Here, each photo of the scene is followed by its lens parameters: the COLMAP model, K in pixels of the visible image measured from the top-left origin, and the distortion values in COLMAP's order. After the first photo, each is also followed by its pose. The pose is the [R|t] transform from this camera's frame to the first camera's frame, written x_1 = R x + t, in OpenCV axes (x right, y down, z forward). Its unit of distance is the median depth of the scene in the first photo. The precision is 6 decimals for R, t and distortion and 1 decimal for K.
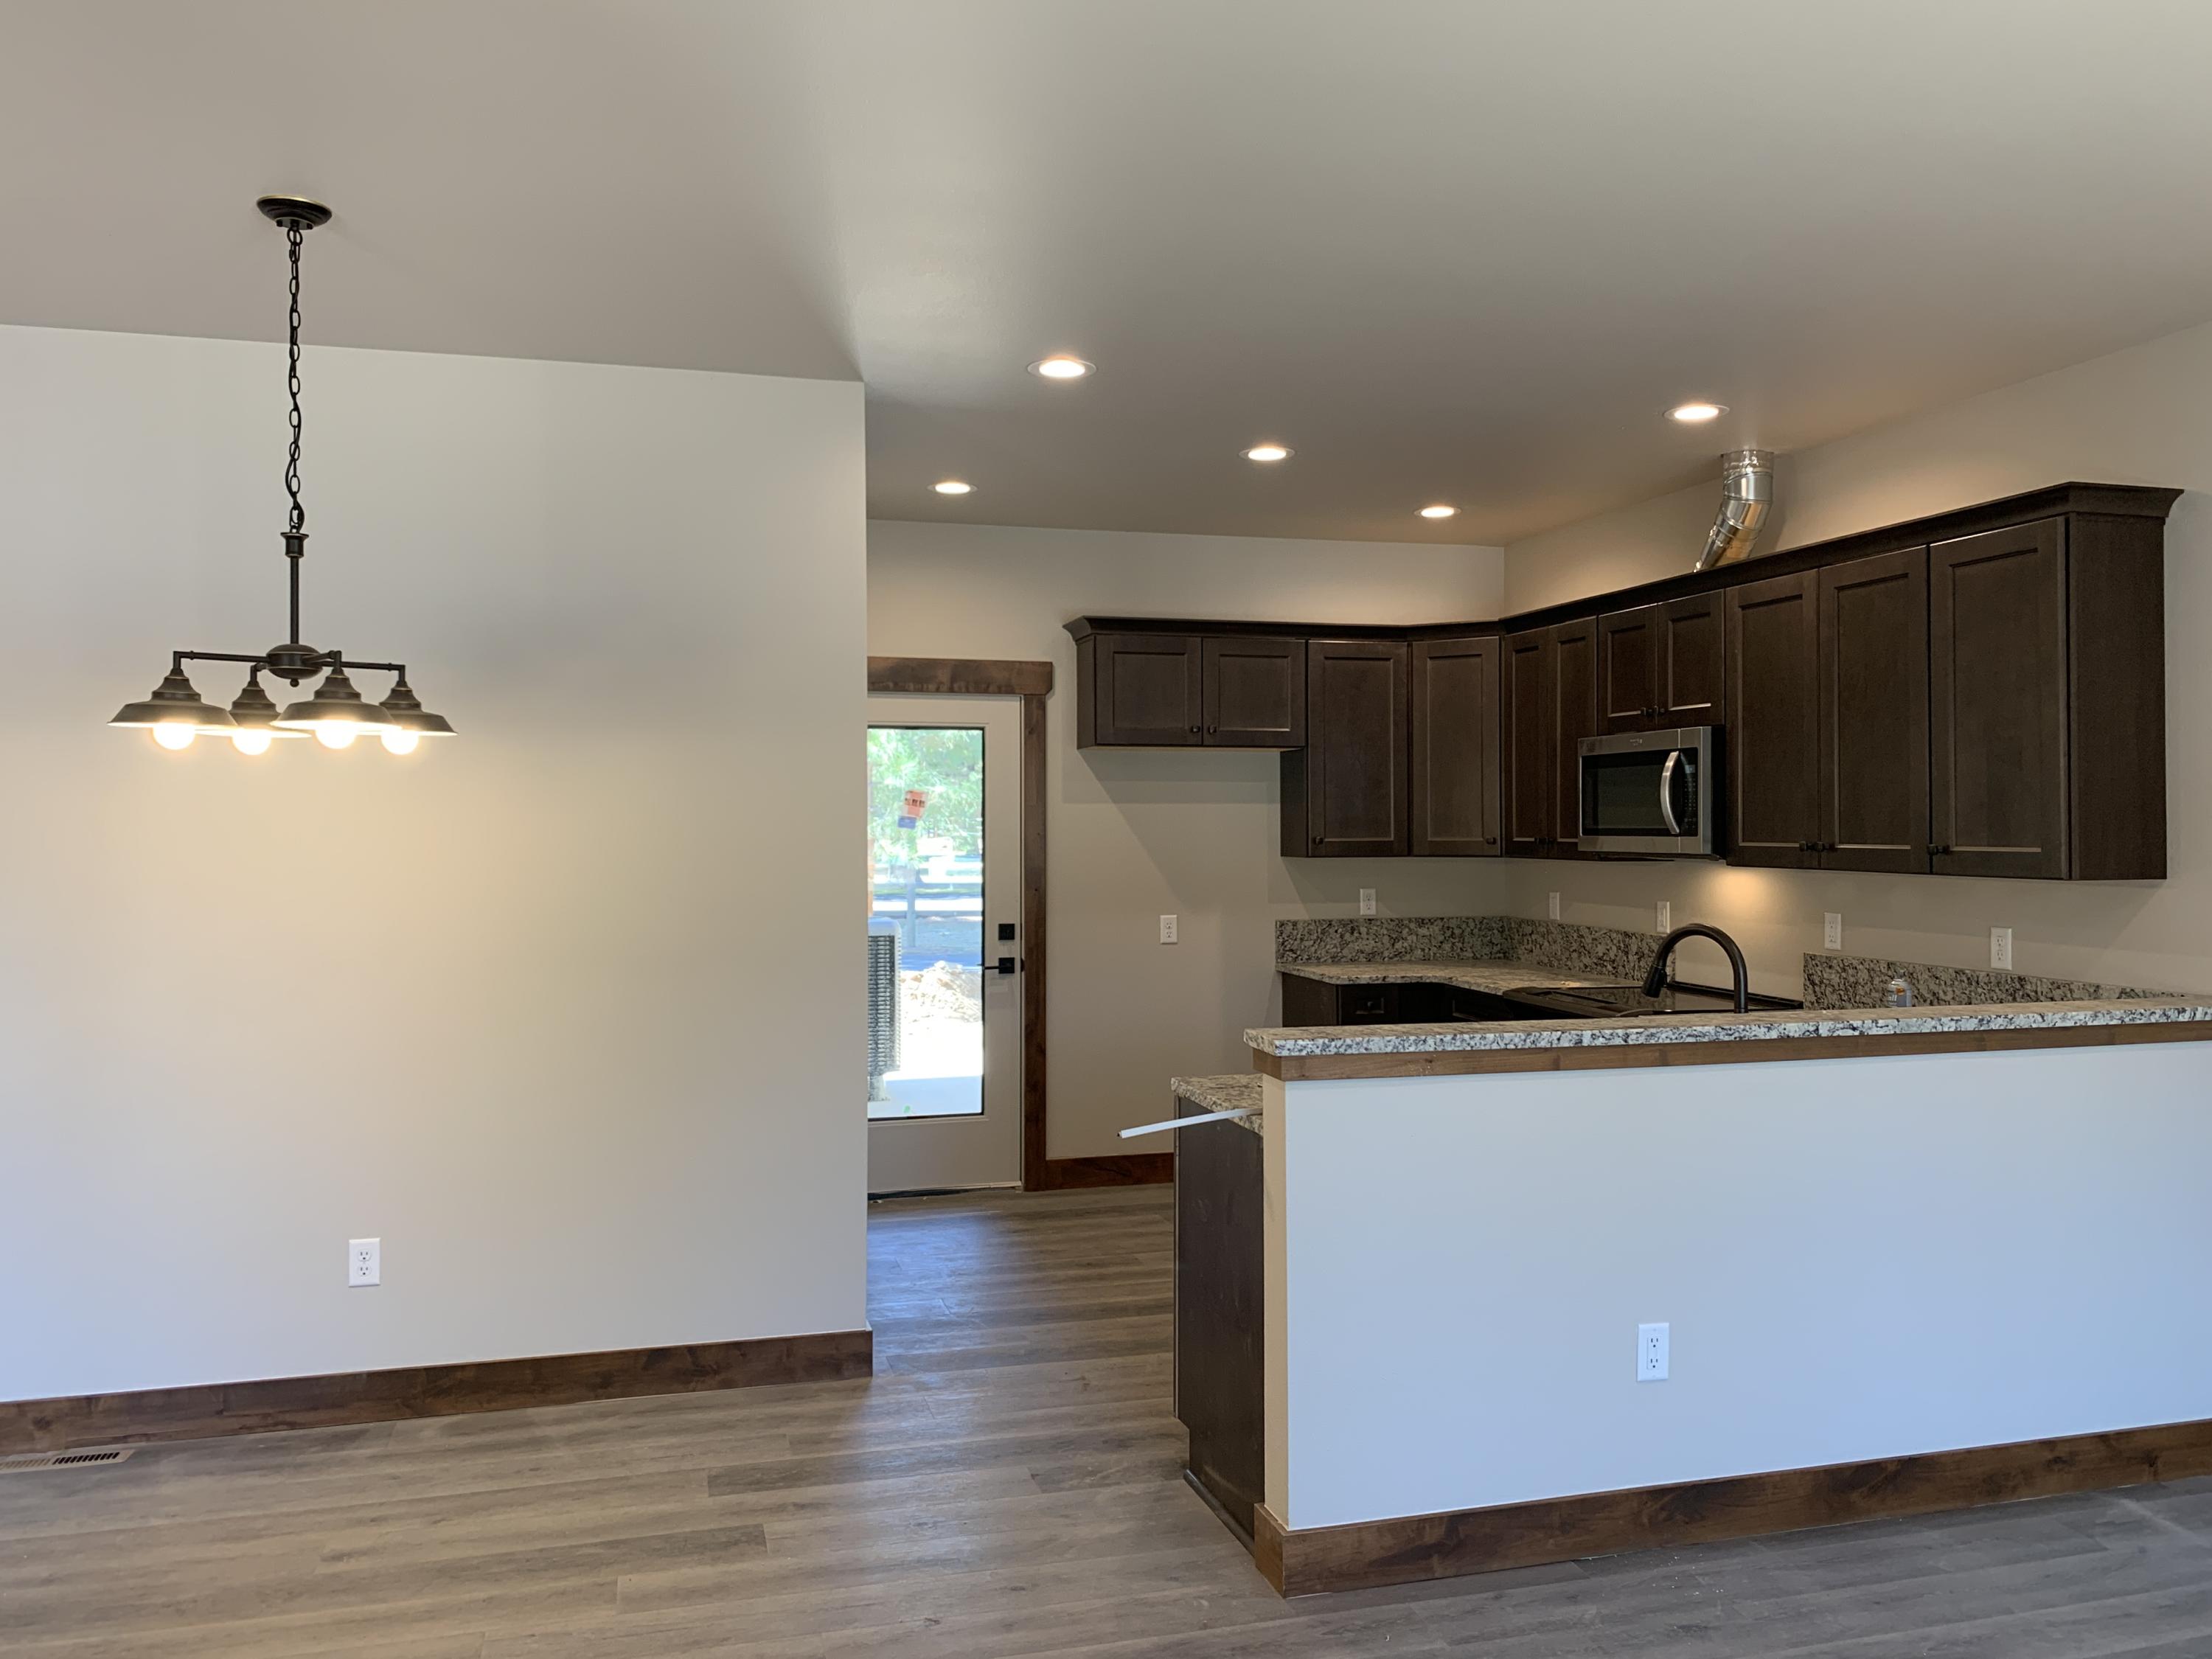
lens RADIAL K [[1677.0, 0, 1102.0], [0, 1677.0, 818.8], [0, 0, 1]] dist [-0.006420, -0.006594]
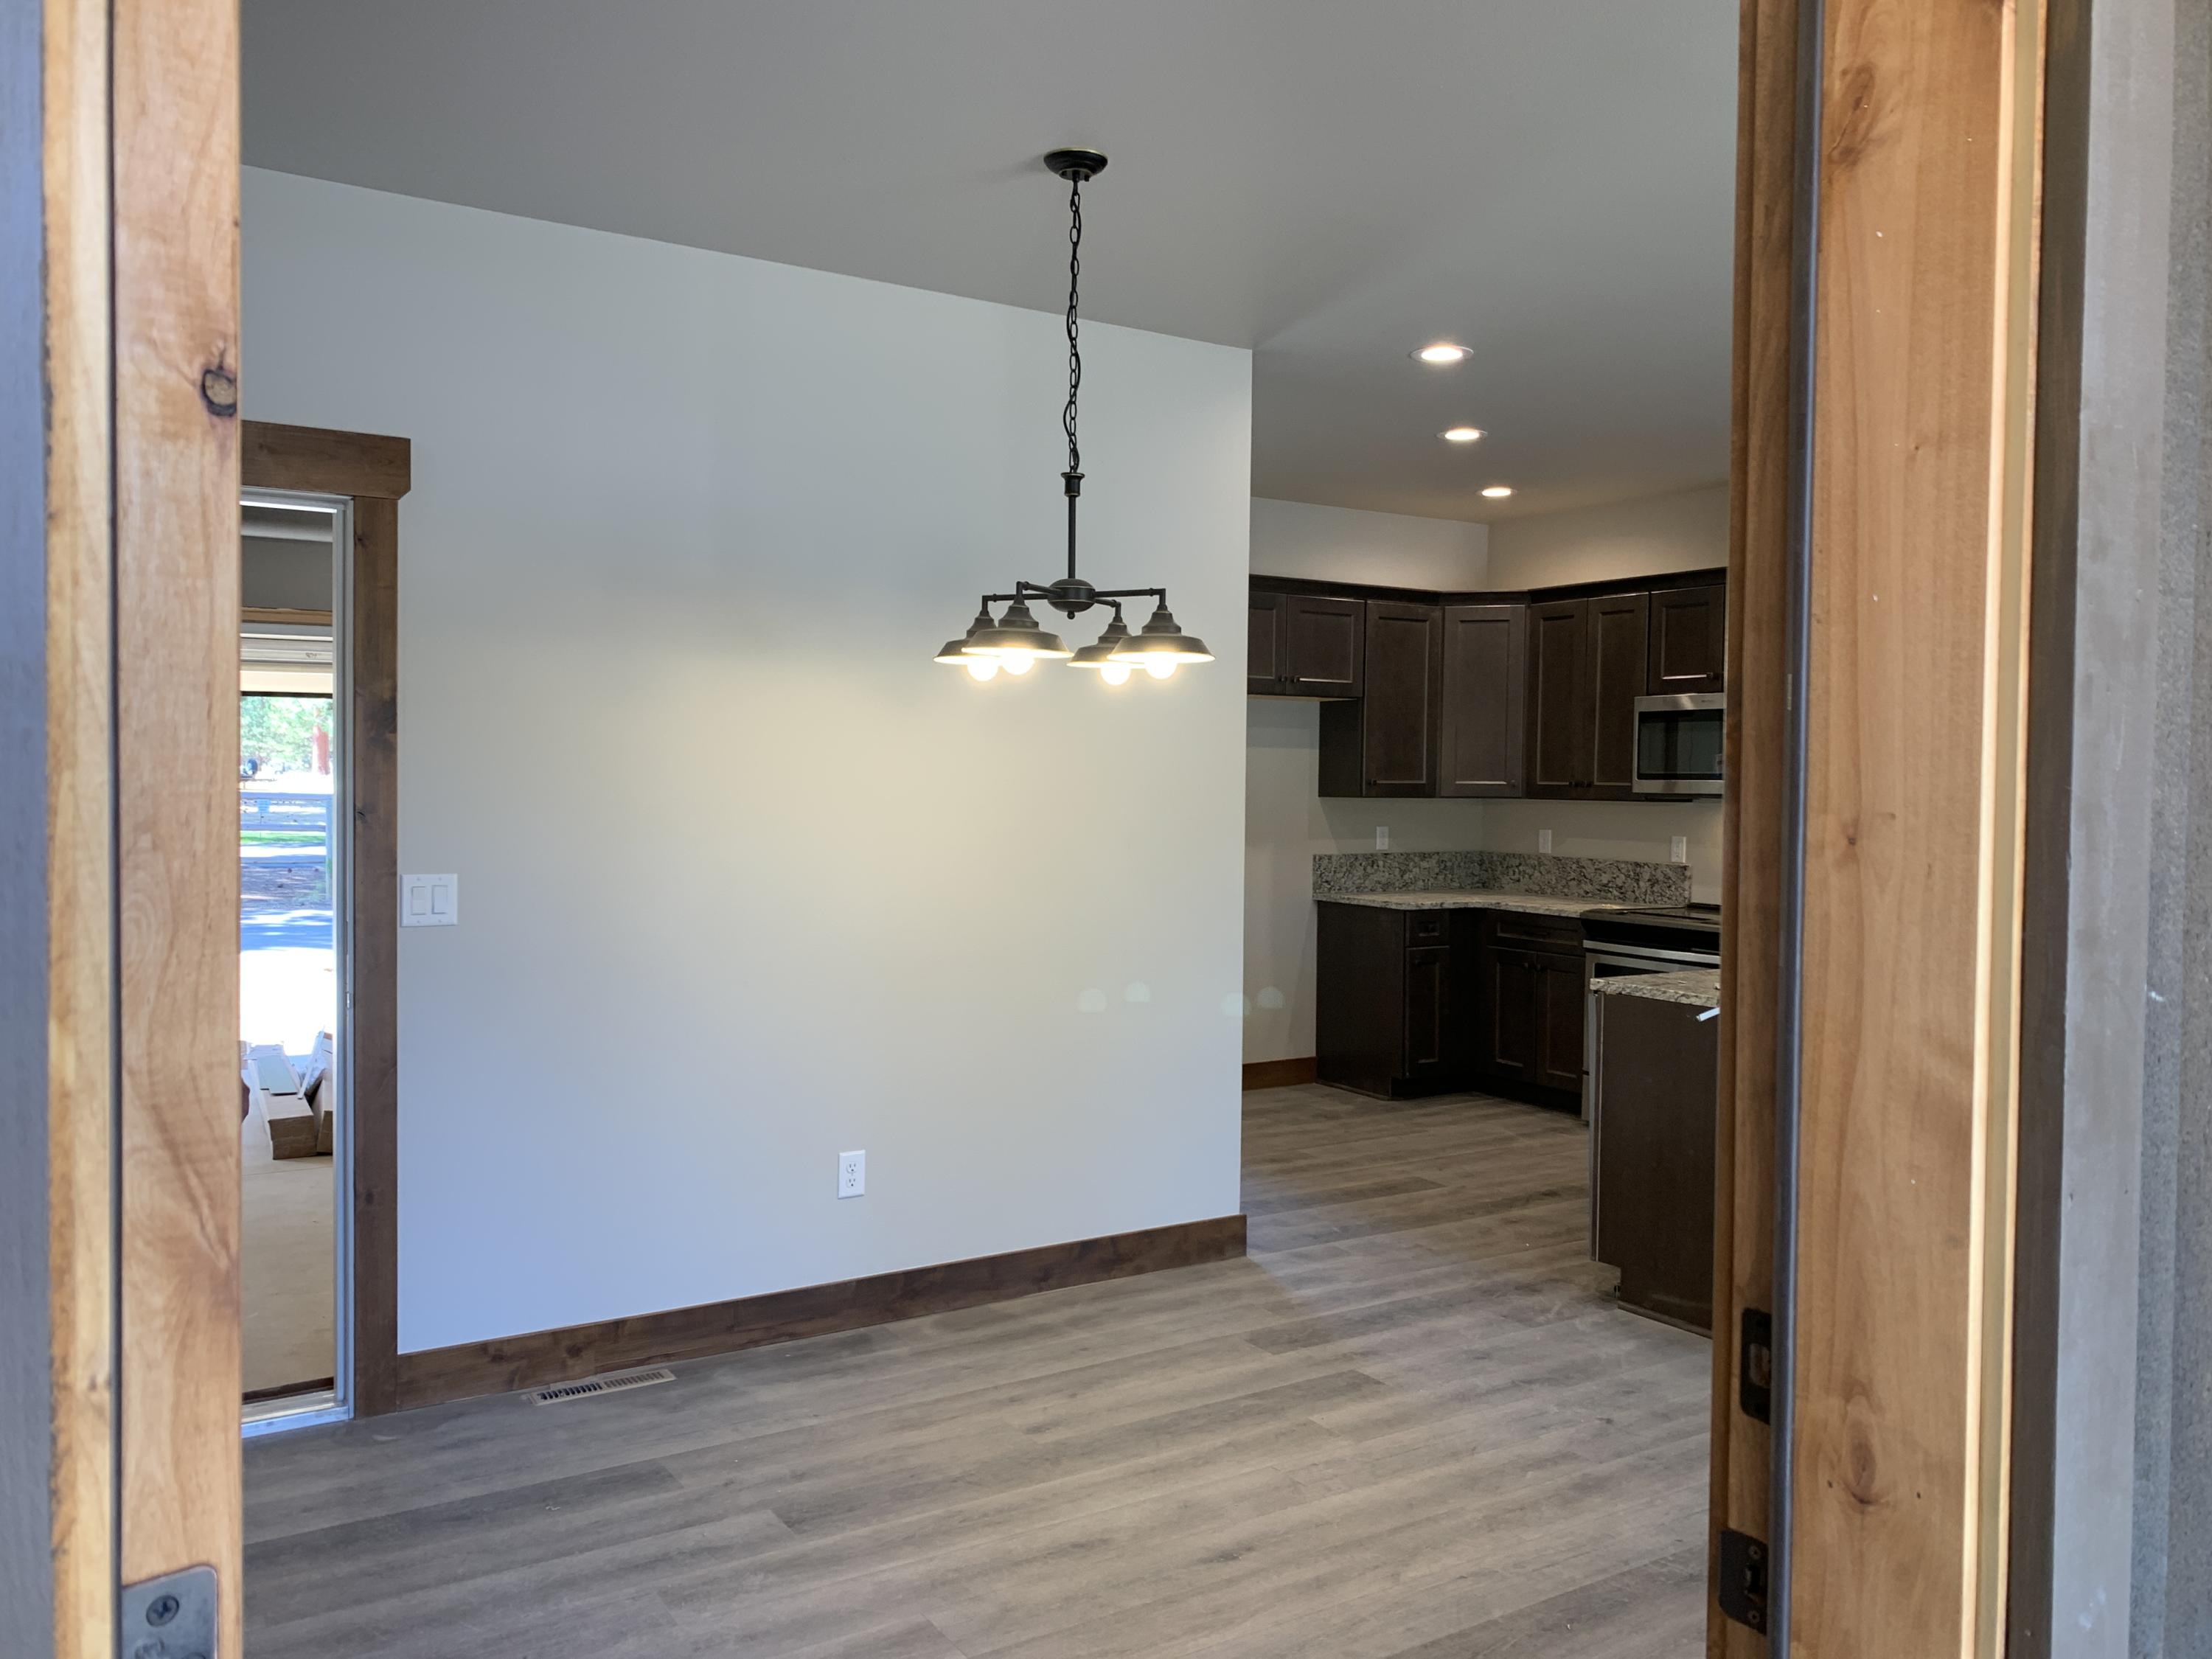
lens RADIAL K [[1677.0, 0, 1024.0], [0, 1677.0, 848.2], [0, 0, 1]] dist [-0.006420, -0.006594]
pose [[0.960838, -0.000324, 0.277110, -0.628913], [-0.012589, 0.998916, 0.044820, 0.014970], [-0.276824, -0.046553, 0.959792, -0.015817]]
